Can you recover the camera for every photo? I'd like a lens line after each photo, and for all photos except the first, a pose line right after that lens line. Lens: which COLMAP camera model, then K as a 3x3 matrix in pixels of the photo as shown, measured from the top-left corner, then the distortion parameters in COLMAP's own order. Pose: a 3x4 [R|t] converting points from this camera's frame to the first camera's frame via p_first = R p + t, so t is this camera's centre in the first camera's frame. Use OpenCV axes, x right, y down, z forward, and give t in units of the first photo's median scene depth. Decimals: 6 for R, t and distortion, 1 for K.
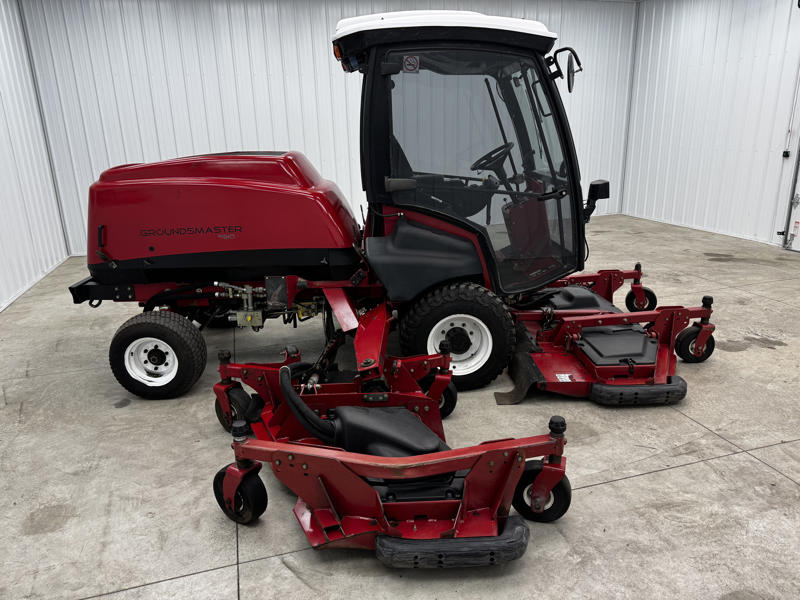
lens RADIAL K [[562.5, 0, 395.6], [0, 562.5, 299.3], [0, 0, 1]] dist [0.020148, -0.014702]
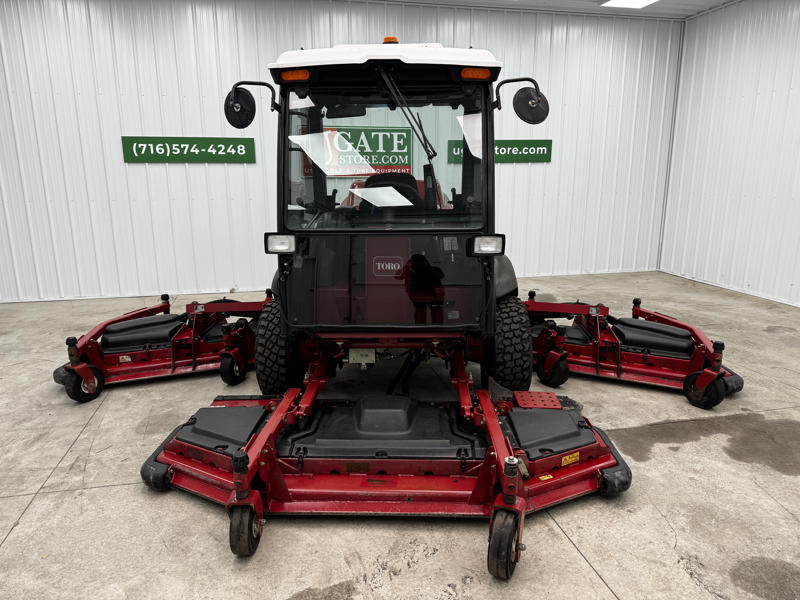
lens RADIAL K [[562.5, 0, 409.2], [0, 562.5, 302.5], [0, 0, 1]] dist [0.020148, -0.014702]
pose [[-0.052734, 0.255163, -0.965459, 1.154821], [-0.282068, 0.923629, 0.259514, -0.379181], [0.957944, 0.286010, 0.023266, 1.197914]]
